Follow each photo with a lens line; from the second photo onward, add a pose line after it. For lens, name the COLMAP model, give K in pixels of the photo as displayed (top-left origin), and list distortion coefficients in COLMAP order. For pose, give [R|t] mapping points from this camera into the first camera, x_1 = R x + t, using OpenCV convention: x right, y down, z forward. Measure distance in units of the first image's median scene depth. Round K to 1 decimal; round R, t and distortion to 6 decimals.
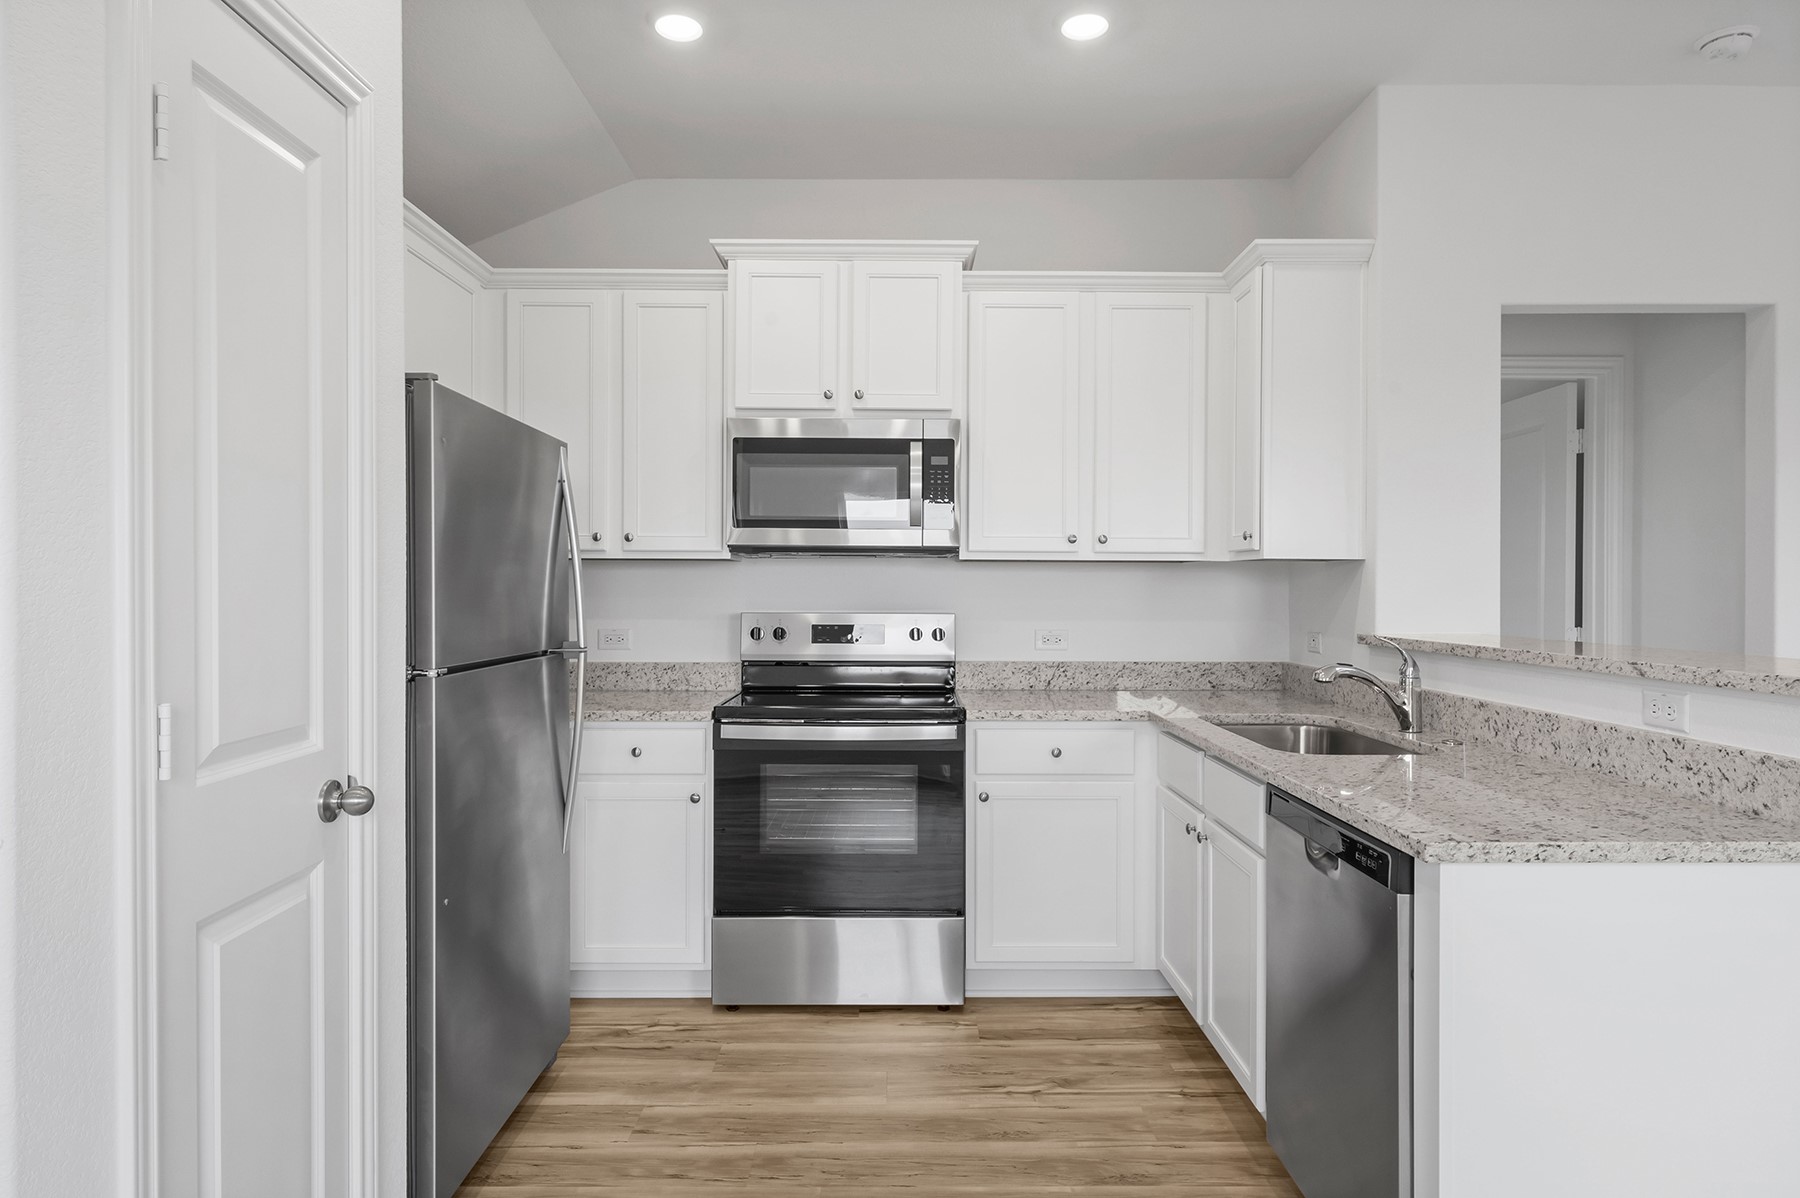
lens RADIAL K [[1074.4, 0, 900.3], [0, 1074.4, 601.2], [0, 0, 1]] dist [0.003875, 0.001064]
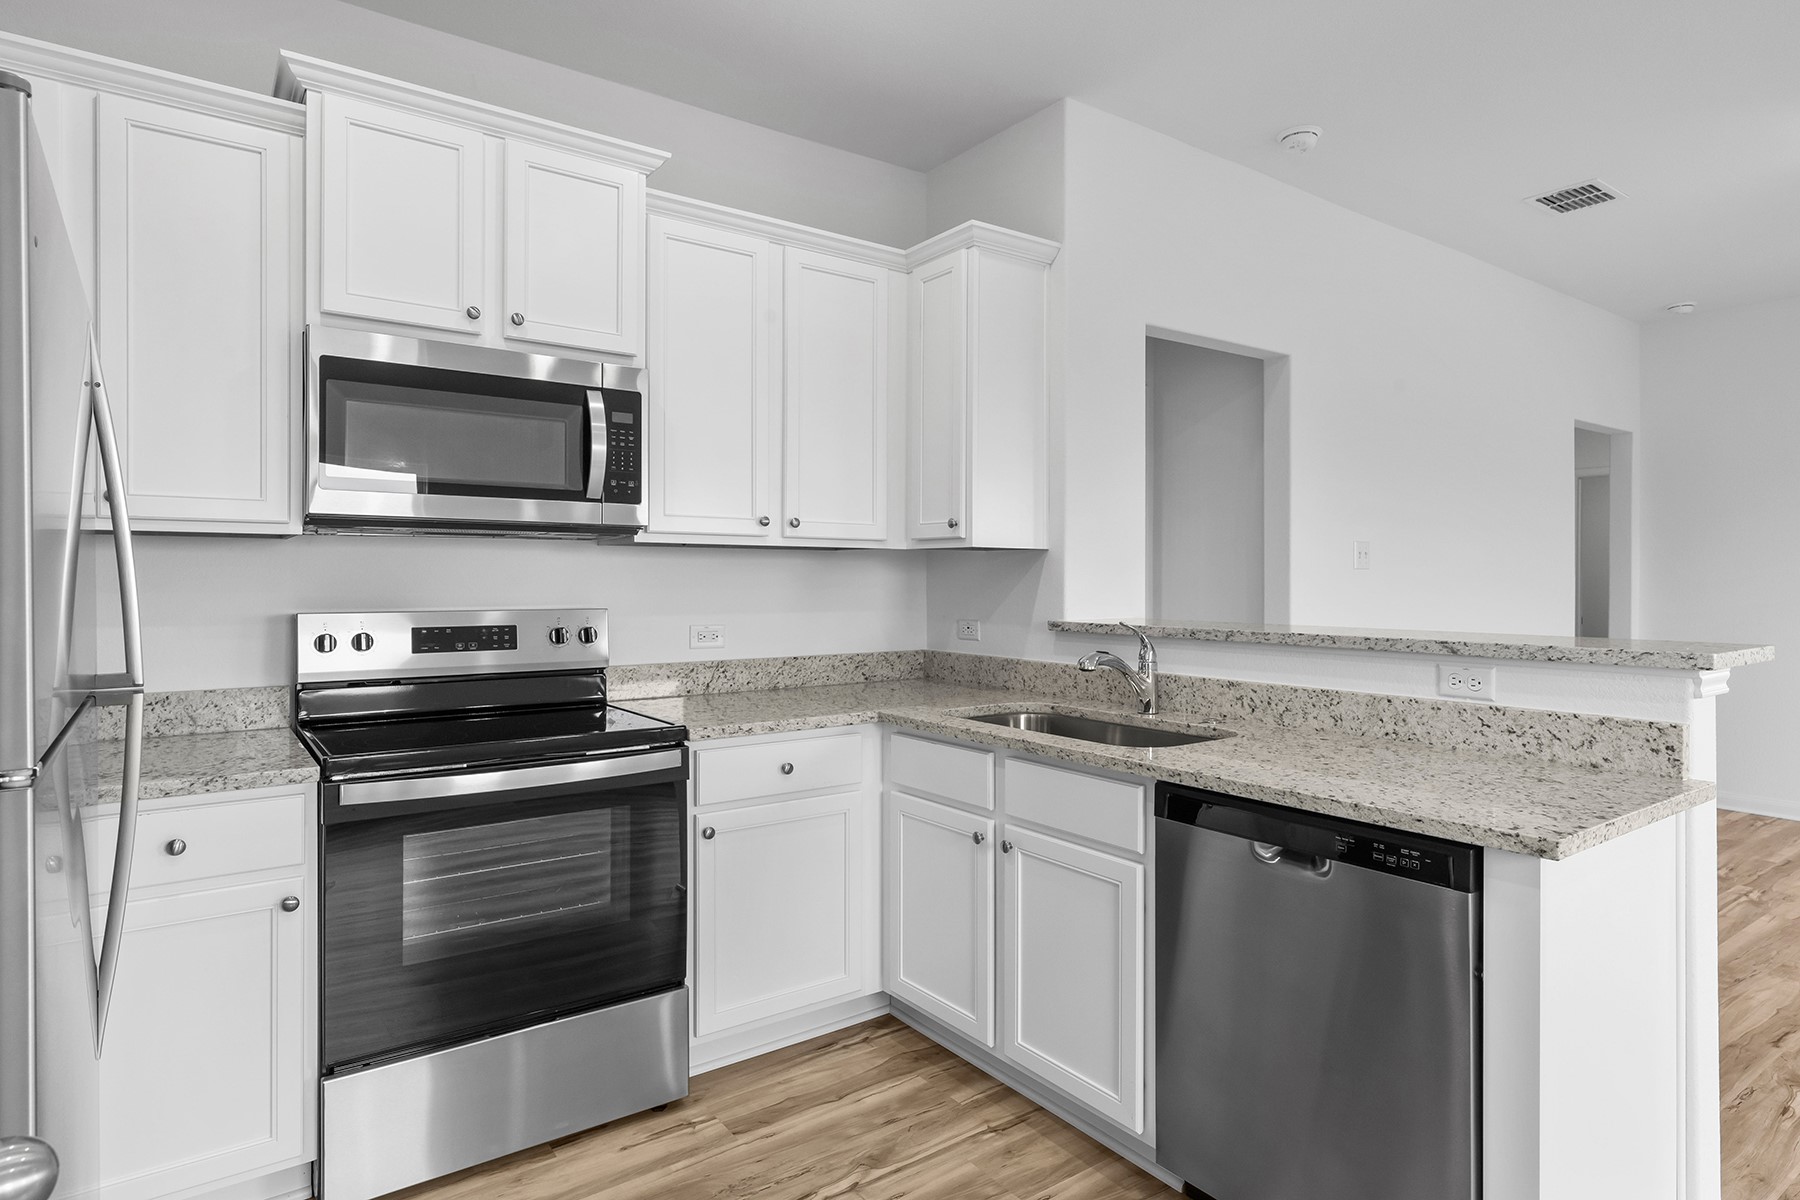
lens RADIAL K [[994.4, 0, 901.3], [0, 994.4, 583.5], [0, 0, 1]] dist [0.002803, 0.000160]
pose [[0.807312, -0.005294, 0.590101, -0.247889], [0.008485, 0.999961, -0.002637, -0.004271], [-0.590064, 0.007136, 0.807325, 0.300333]]
